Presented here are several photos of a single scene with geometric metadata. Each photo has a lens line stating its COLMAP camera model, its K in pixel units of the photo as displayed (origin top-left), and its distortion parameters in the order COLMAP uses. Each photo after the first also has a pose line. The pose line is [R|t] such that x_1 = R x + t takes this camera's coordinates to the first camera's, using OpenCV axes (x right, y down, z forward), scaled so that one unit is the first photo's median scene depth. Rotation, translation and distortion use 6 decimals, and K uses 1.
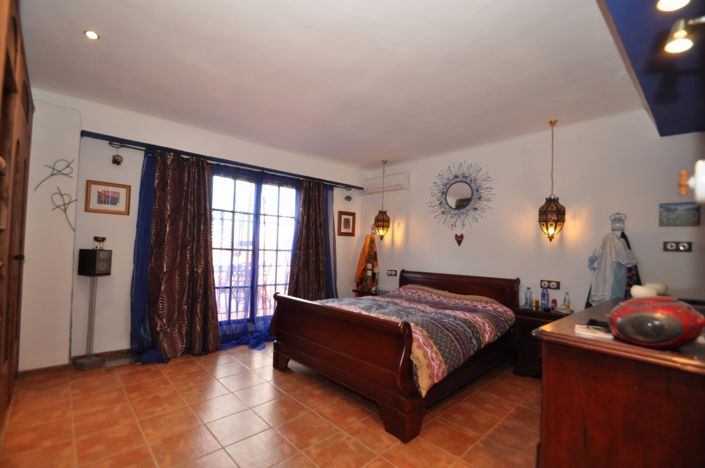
lens RADIAL K [[302.5, 0, 348.6], [0, 302.5, 243.4], [0, 0, 1]] dist [0.000135, 0.000031]
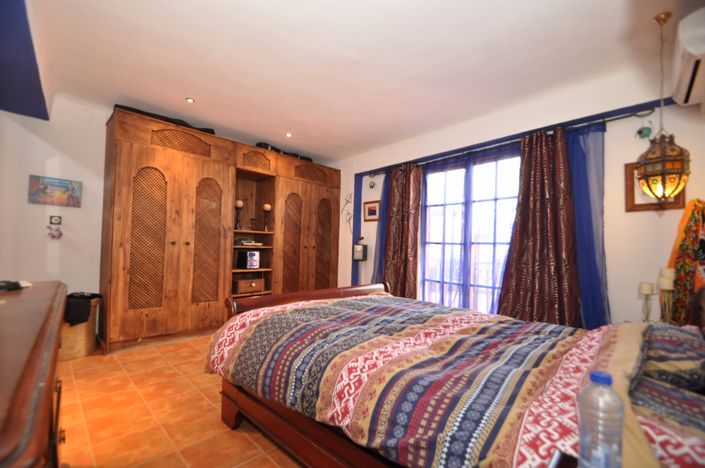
lens RADIAL K [[302.5, 0, 348.6], [0, 302.5, 243.4], [0, 0, 1]] dist [0.000135, 0.000031]
pose [[0.030061, -0.038780, -0.998796, 0.542839], [-0.002088, 0.999242, -0.038860, 0.055340], [0.999546, 0.003254, 0.029957, 0.624677]]
